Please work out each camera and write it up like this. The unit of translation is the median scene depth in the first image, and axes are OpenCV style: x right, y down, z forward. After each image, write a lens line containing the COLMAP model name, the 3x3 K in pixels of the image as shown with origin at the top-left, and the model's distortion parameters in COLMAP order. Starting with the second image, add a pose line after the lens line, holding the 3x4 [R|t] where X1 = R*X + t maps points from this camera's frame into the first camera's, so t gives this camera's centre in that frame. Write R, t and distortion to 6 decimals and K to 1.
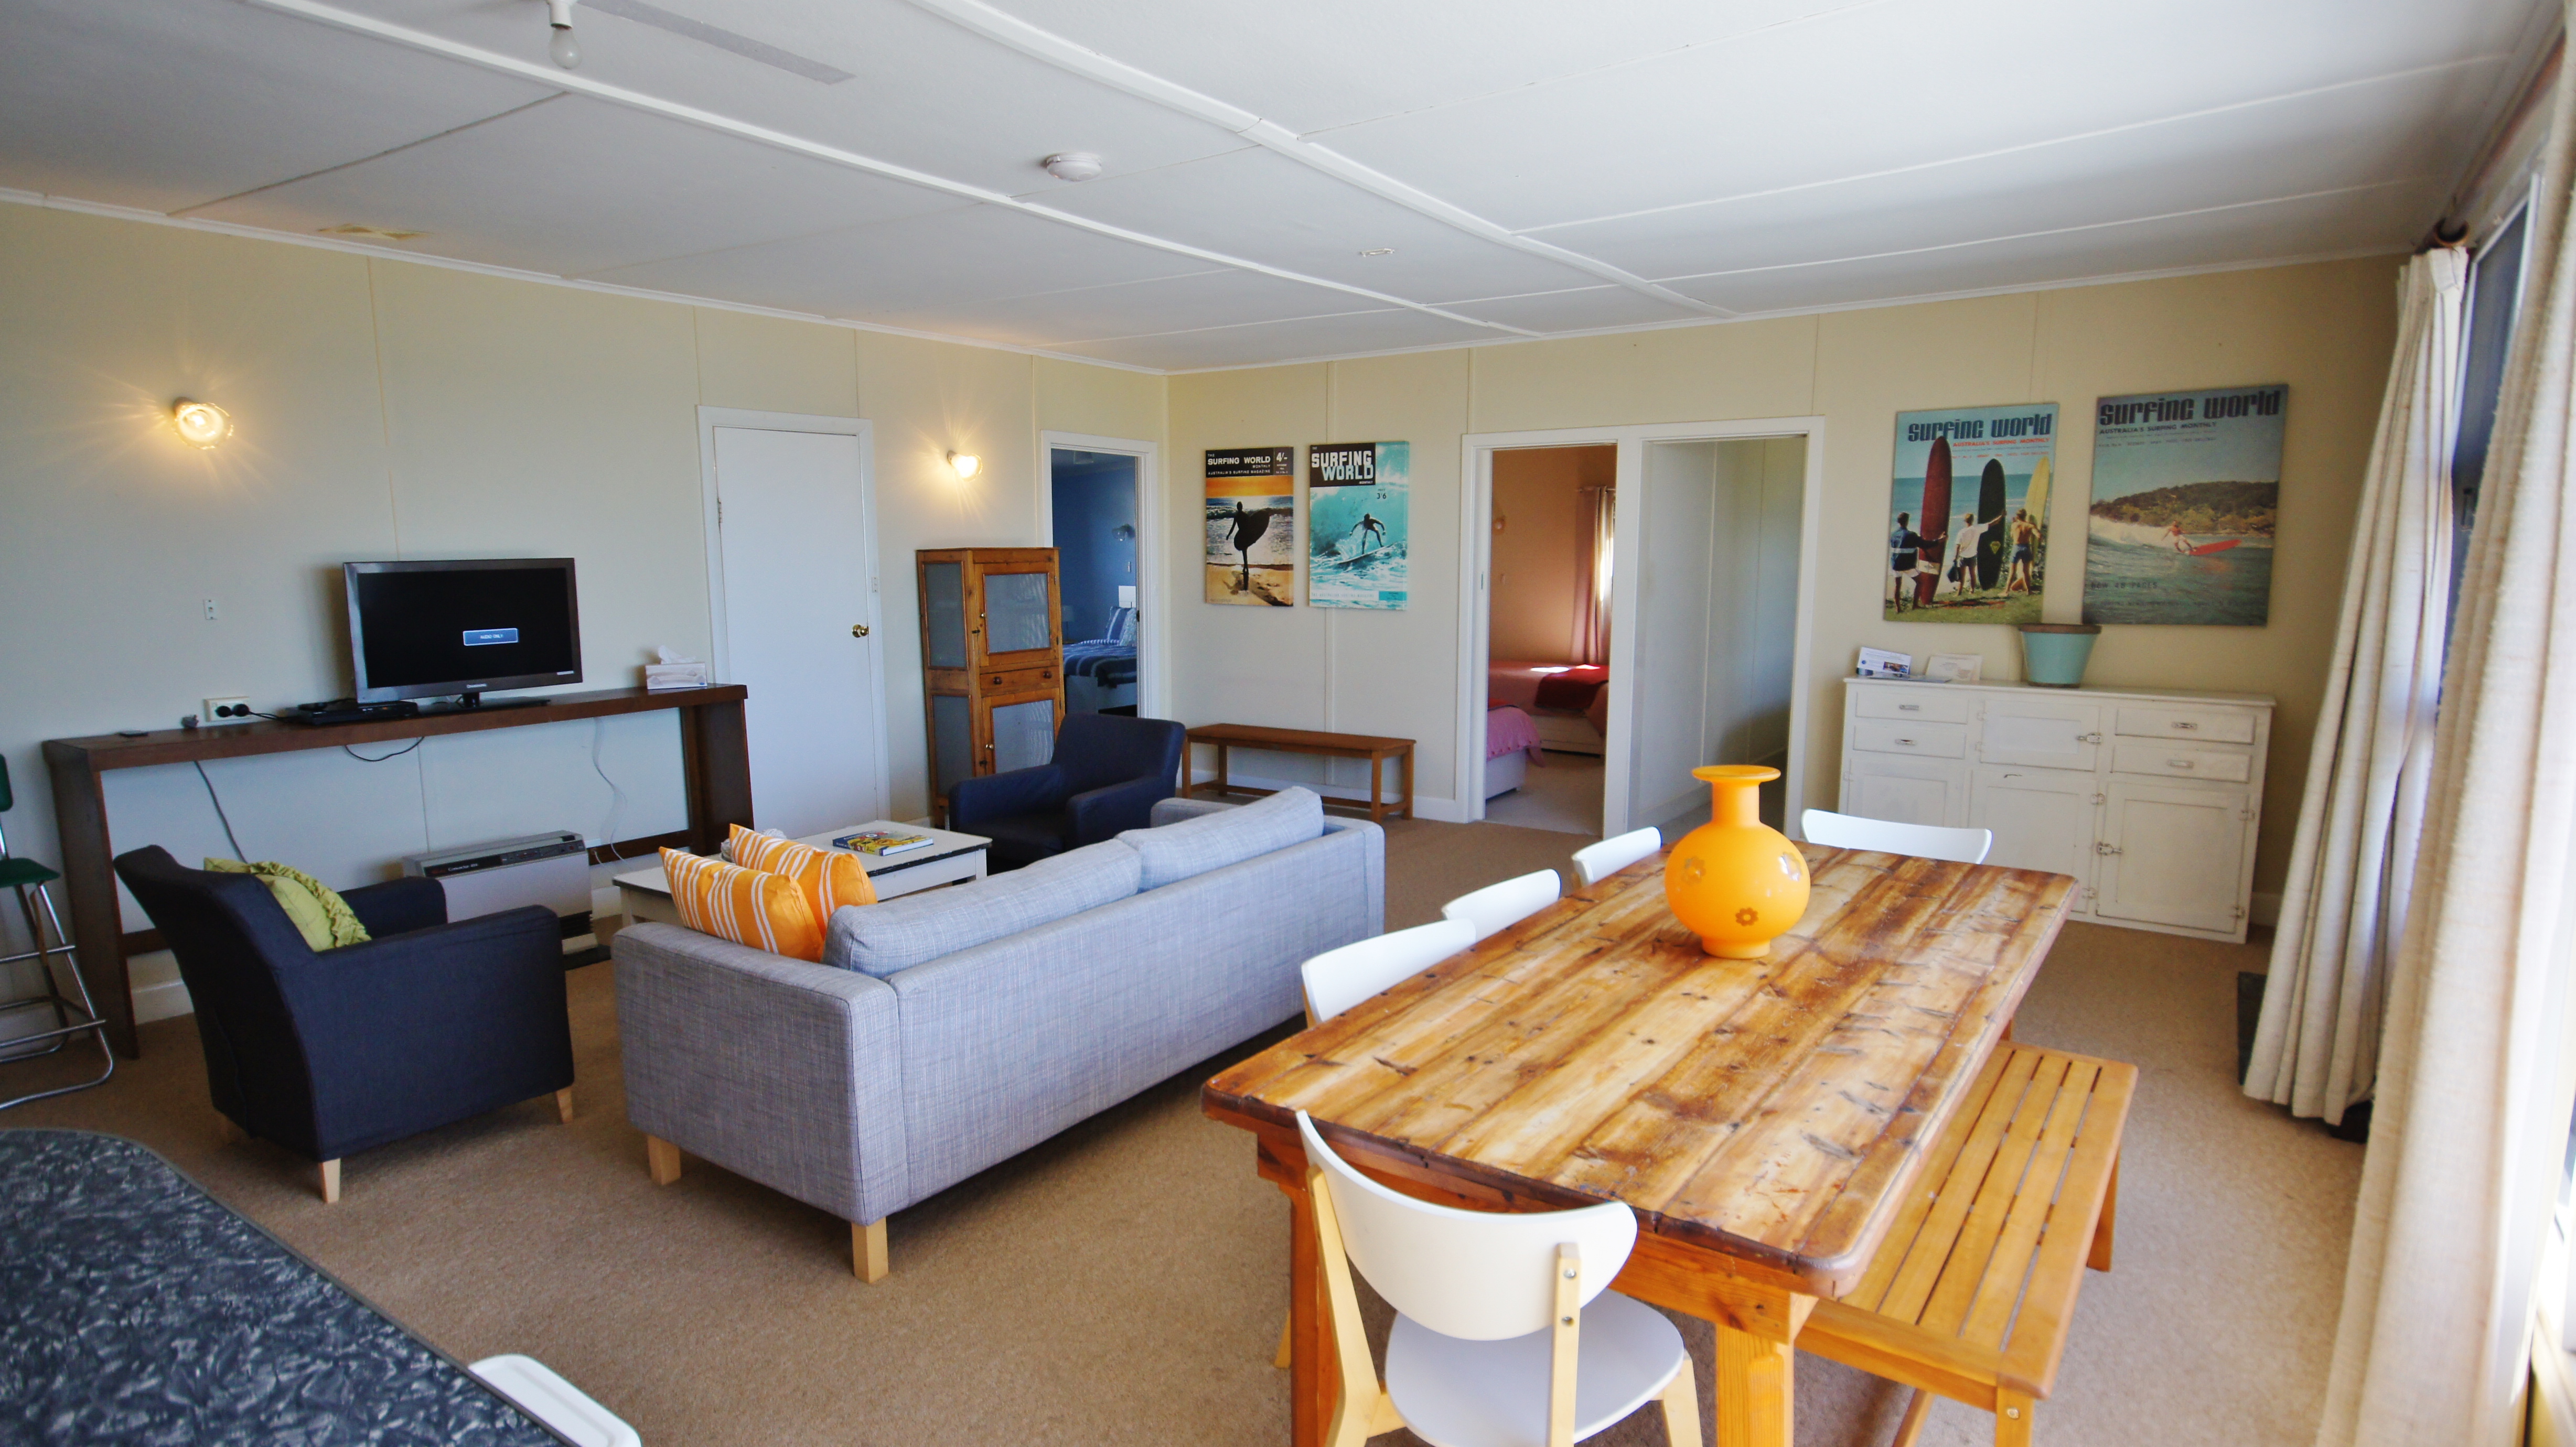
lens RADIAL K [[1369.6, 0, 1283.3], [0, 1369.6, 745.6], [0, 0, 1]] dist [0.021810, 0.001387]
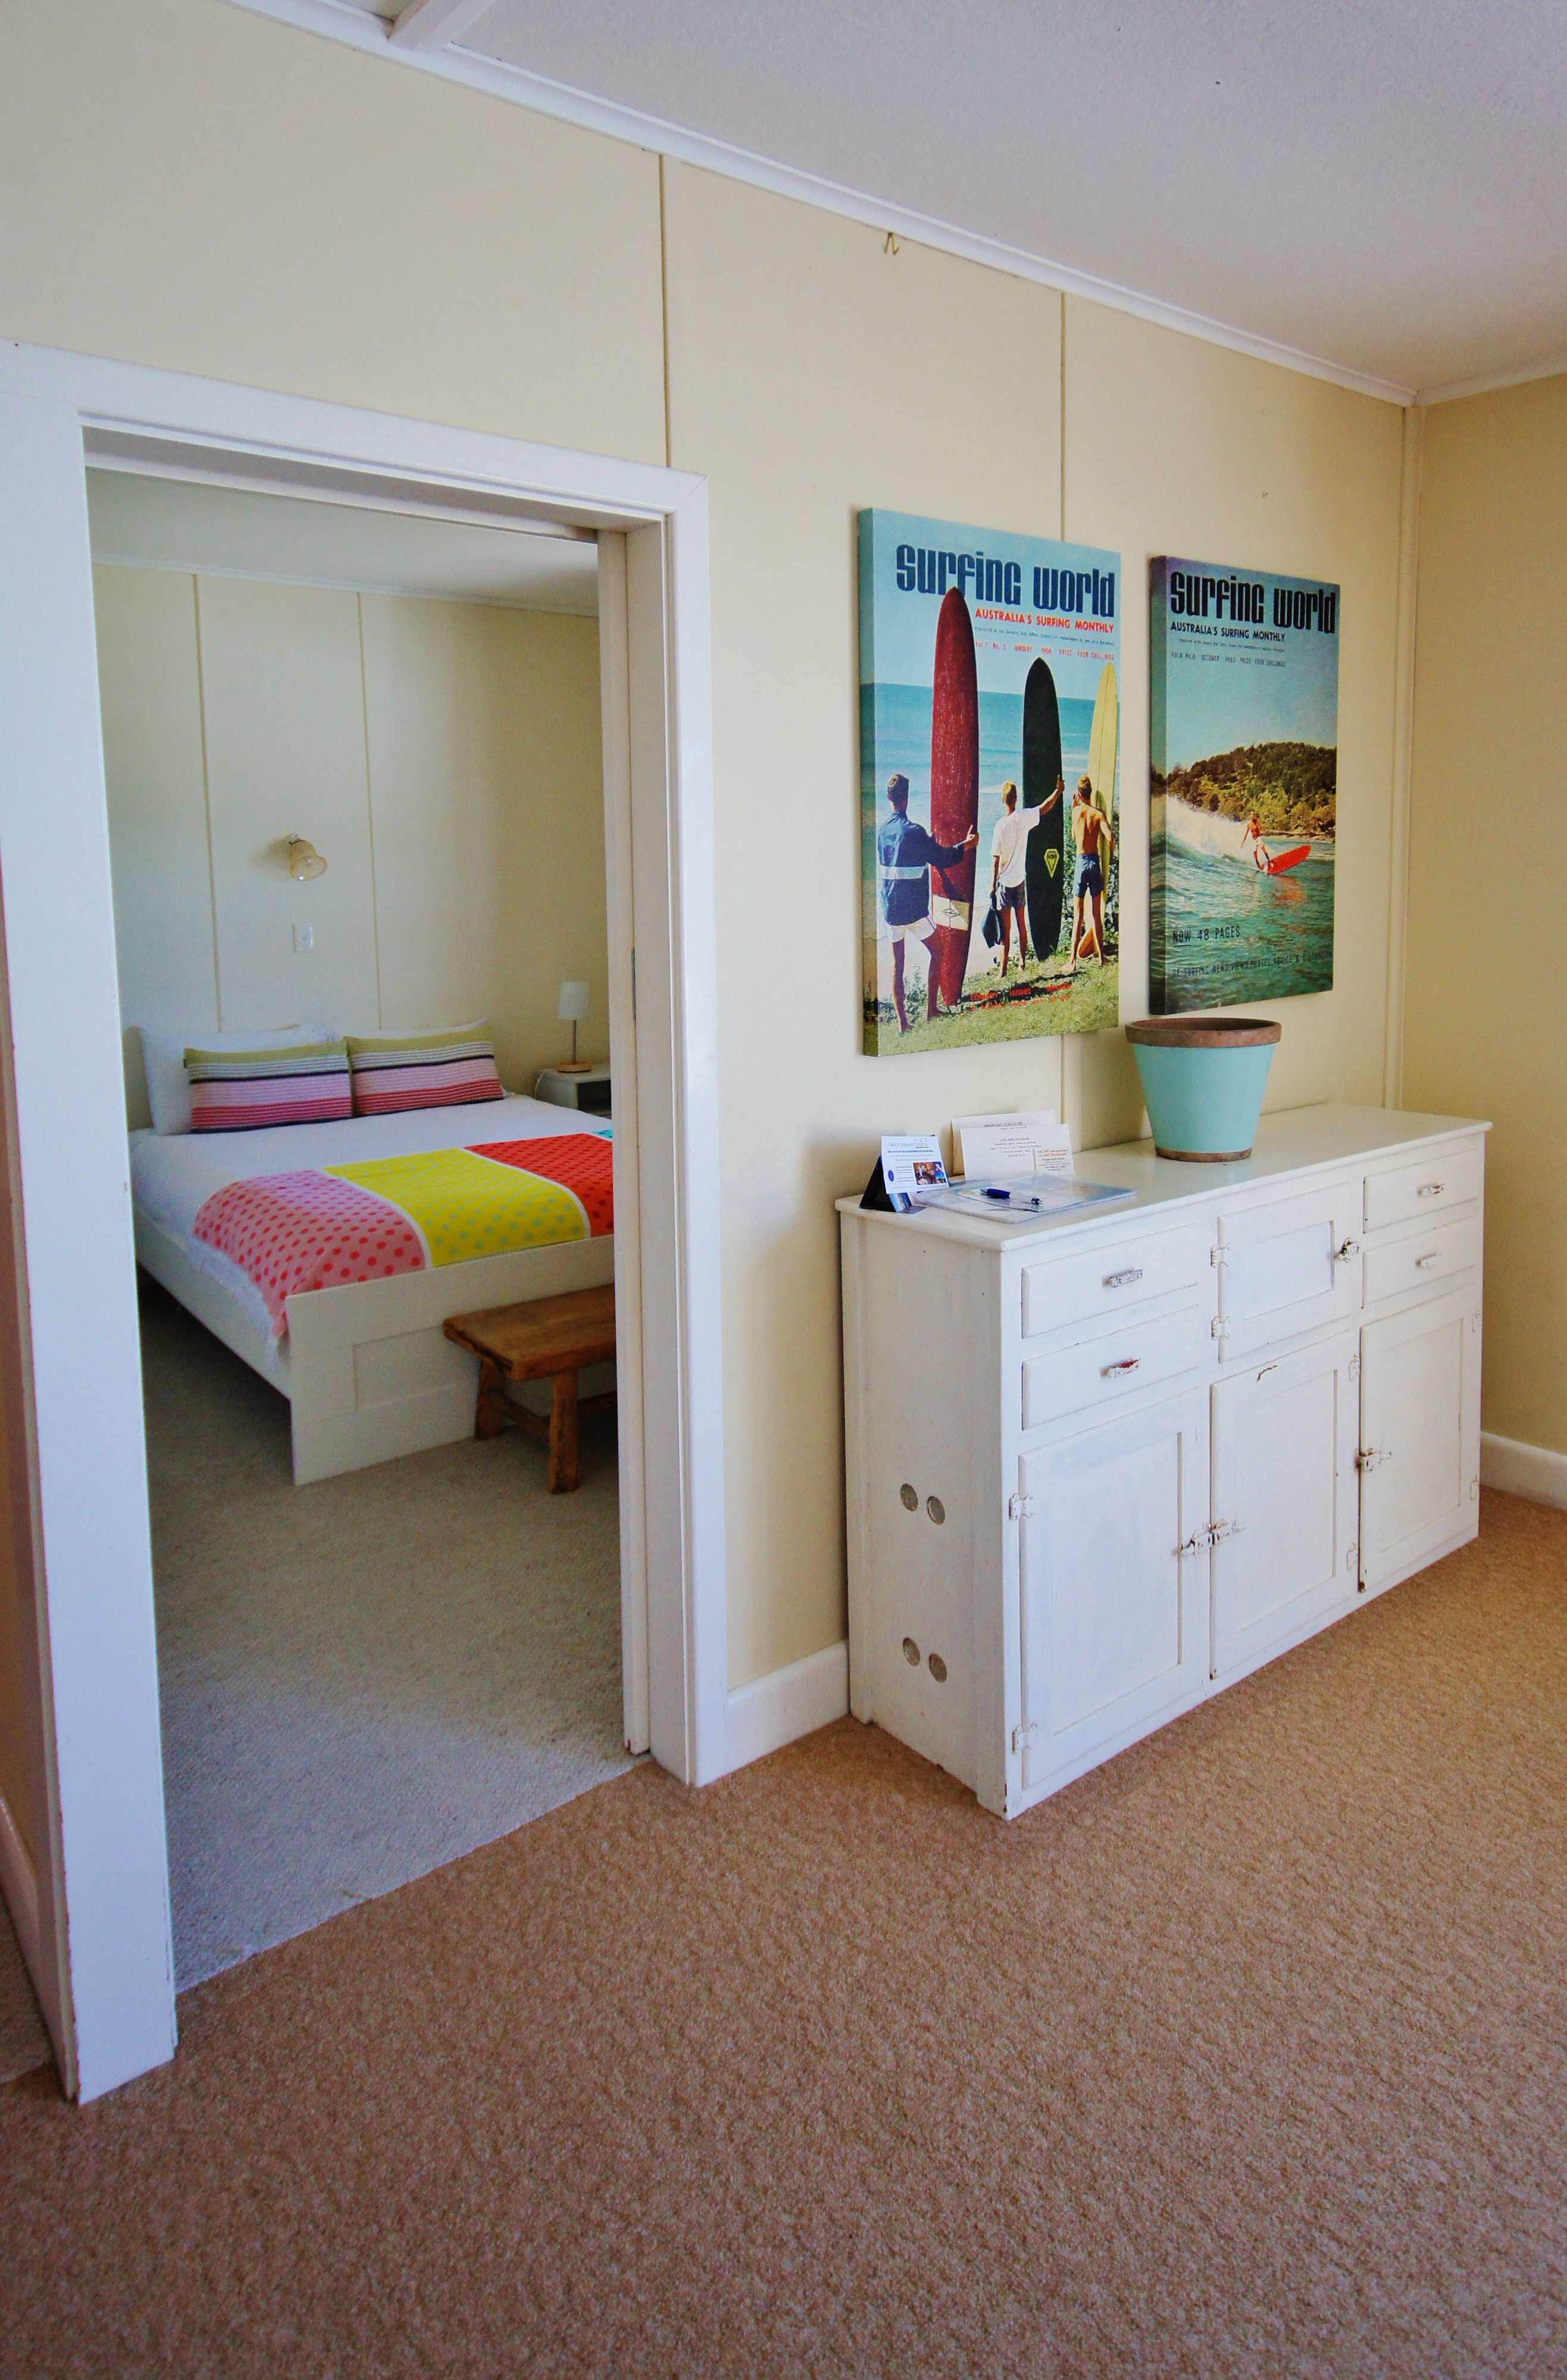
lens RADIAL K [[1429.2, 0, 843.7], [0, 1429.2, 1003.9], [0, 0, 1]] dist [0.001946, 0.003761]
pose [[0.270744, -0.099495, 0.957496, 0.060554], [0.152918, 0.986460, 0.059265, -0.138413], [-0.950428, 0.130373, 0.282293, 0.952899]]
